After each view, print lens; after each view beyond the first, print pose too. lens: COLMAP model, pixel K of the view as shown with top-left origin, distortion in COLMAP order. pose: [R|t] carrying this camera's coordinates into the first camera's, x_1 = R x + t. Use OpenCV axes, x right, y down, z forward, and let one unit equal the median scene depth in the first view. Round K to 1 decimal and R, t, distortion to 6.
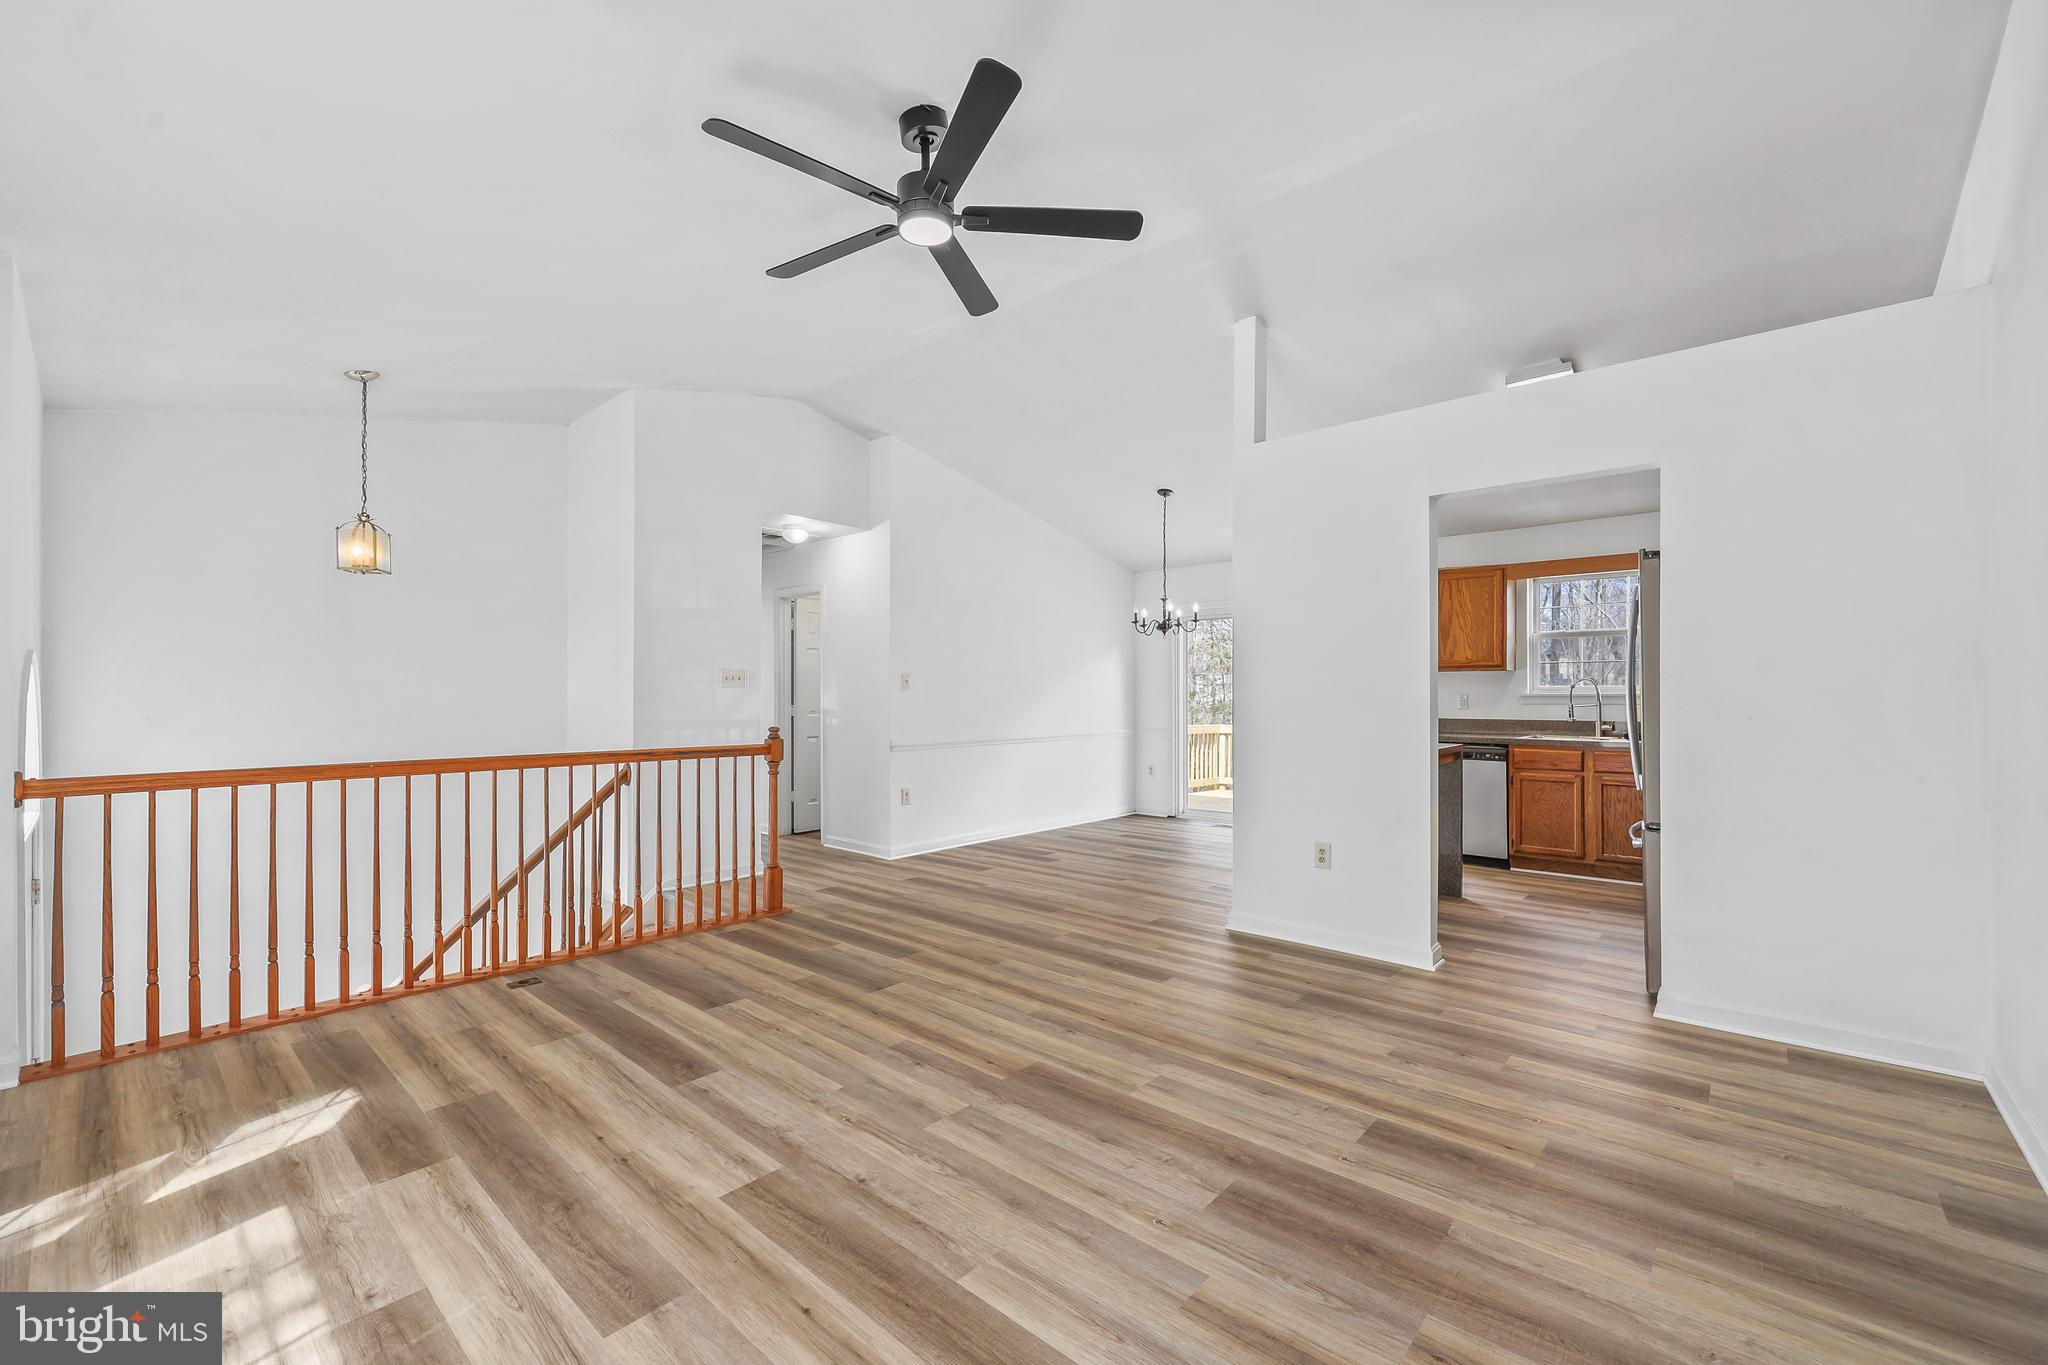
lens RADIAL K [[838.0, 0, 1020.6], [0, 838.0, 691.9], [0, 0, 1]] dist [0.008958, 0.000168]
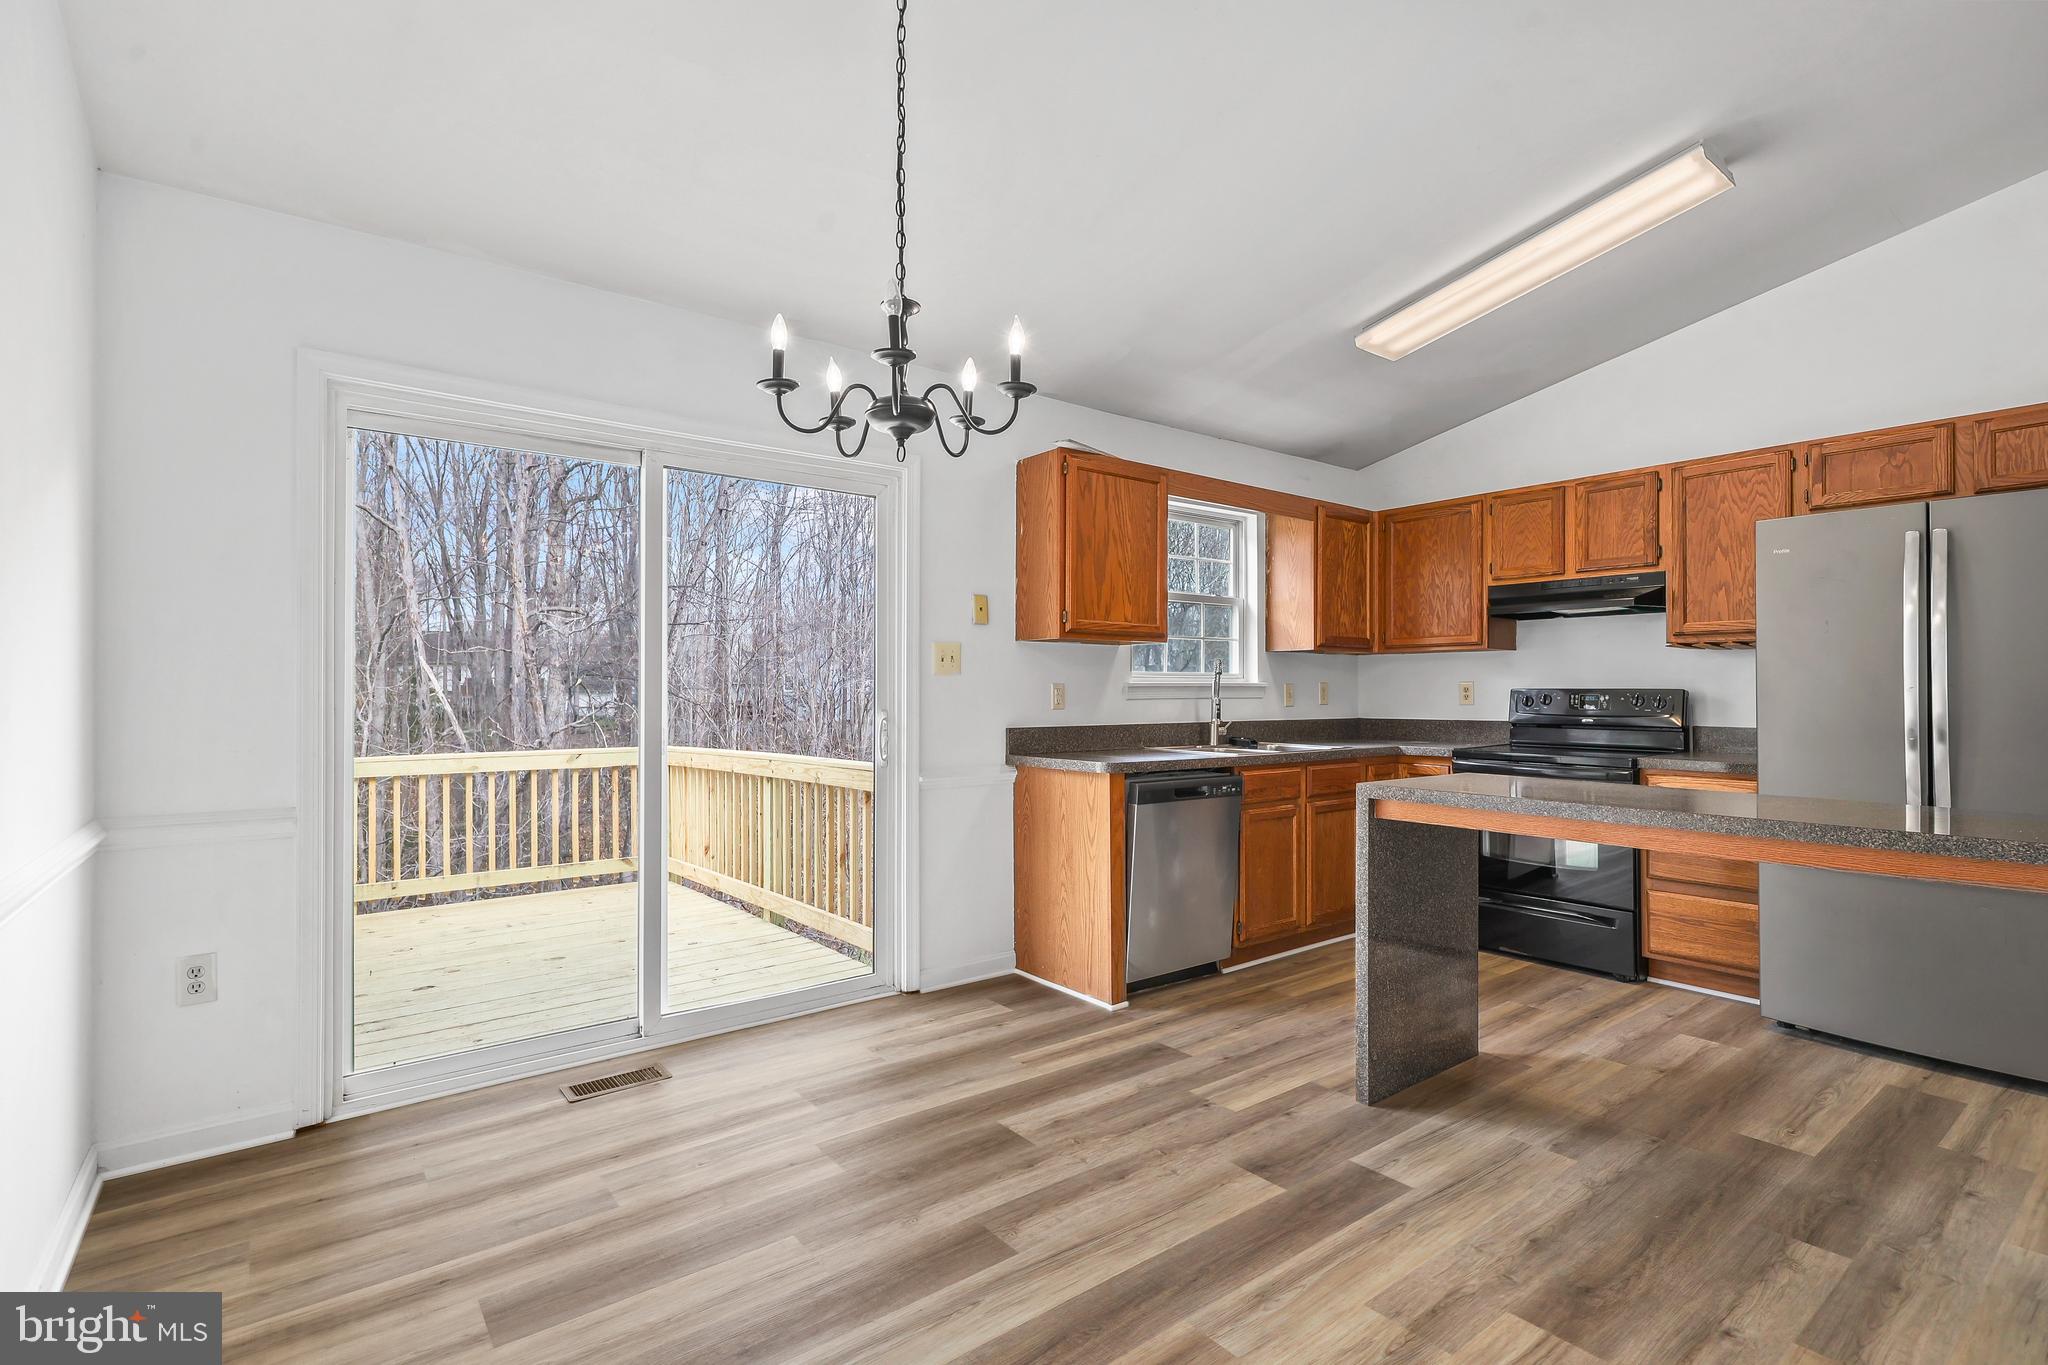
lens RADIAL K [[975.8, 0, 1024.0], [0, 975.8, 682.5], [0, 0, 1]] dist [0.013481, 0.000078]
pose [[0.181753, 0.008508, 0.983307, -0.133852], [-0.002010, 0.999964, -0.008280, 0.008724], [-0.983342, -0.000471, 0.181764, 1.007655]]
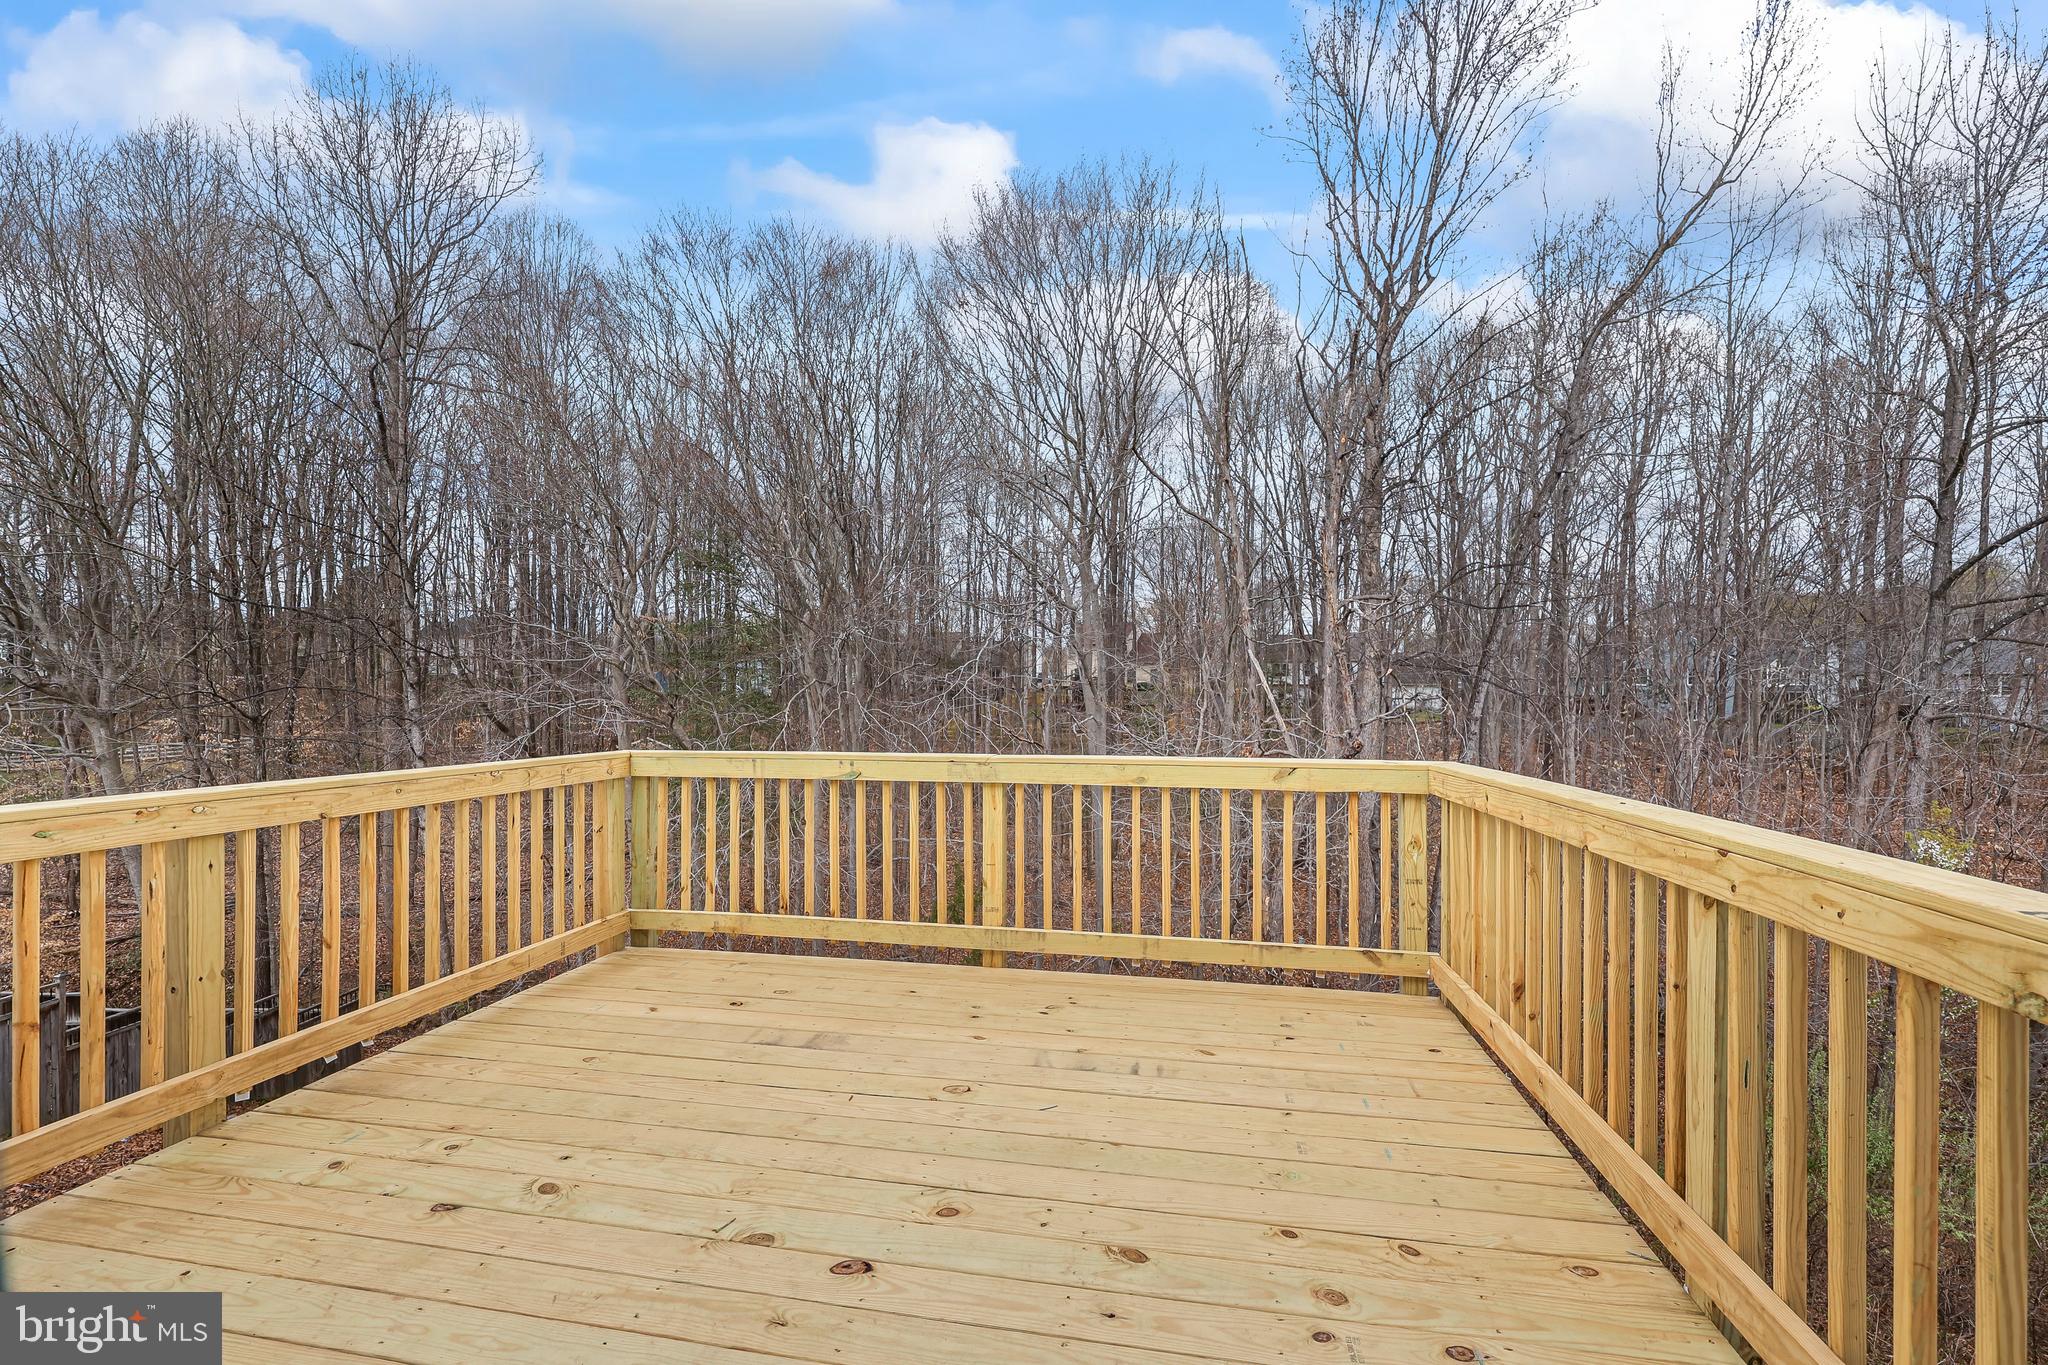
lens RADIAL K [[851.9, 0, 1019.5], [0, 851.9, 699.7], [0, 0, 1]] dist [0.013834, 0.000067]
pose [[0.863992, -0.007191, 0.503453, 0.403131], [-0.002741, 0.999816, 0.018983, 0.023164], [-0.503497, -0.017781, 0.863814, 1.288760]]
